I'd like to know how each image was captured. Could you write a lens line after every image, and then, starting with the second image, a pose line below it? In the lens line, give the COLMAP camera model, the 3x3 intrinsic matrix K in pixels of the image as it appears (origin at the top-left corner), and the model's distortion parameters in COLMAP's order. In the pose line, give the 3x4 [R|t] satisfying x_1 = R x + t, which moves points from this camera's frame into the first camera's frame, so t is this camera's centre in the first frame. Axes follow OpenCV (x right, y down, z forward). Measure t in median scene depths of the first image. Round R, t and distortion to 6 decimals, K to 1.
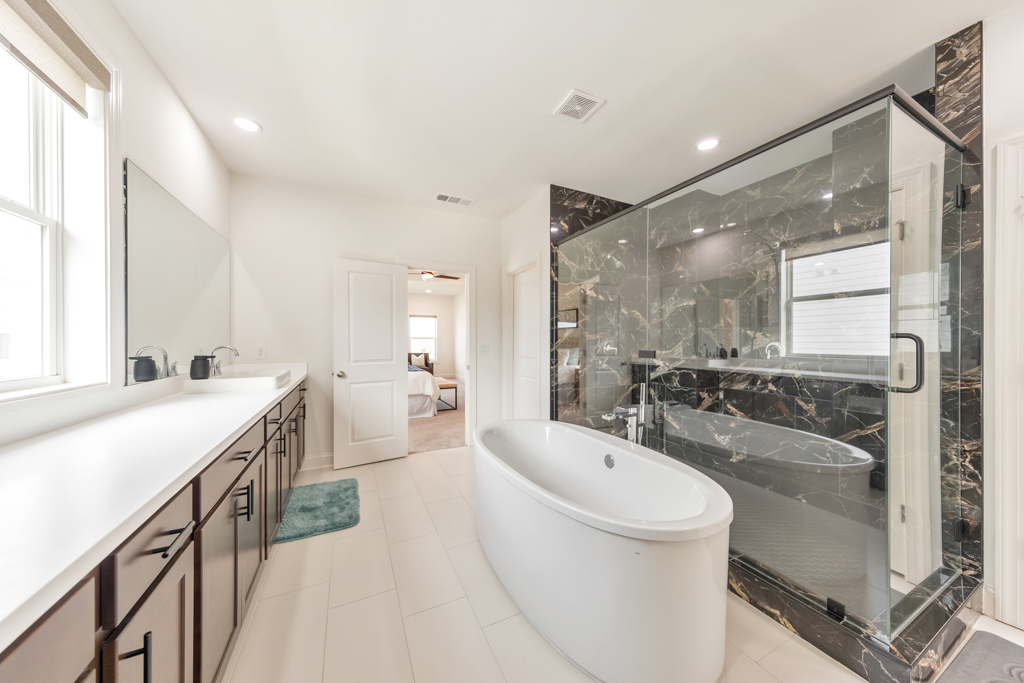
lens RADIAL K [[337.0, 0, 510.8], [0, 337.0, 339.9], [0, 0, 1]] dist [0.003297, 0.000432]
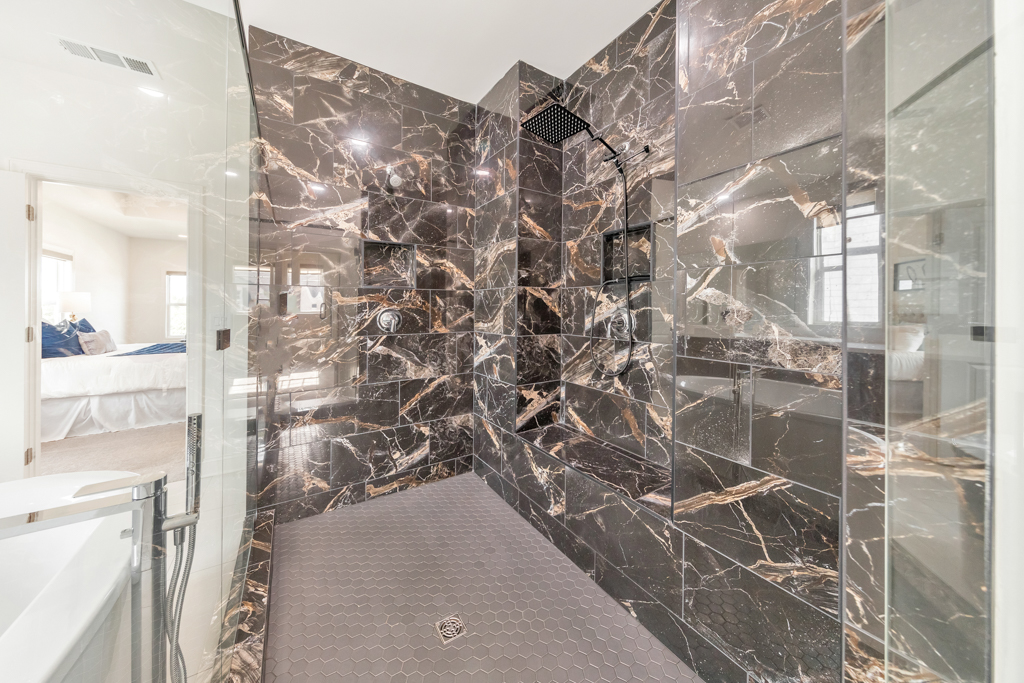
lens RADIAL K [[337.0, 0, 524.9], [0, 337.0, 308.6], [0, 0, 1]] dist [0.003297, 0.000432]
pose [[0.993951, -0.000864, 0.109818, 0.493244], [0.000269, 0.999985, 0.005428, 0.001556], [-0.109821, -0.005366, 0.993937, 0.384092]]
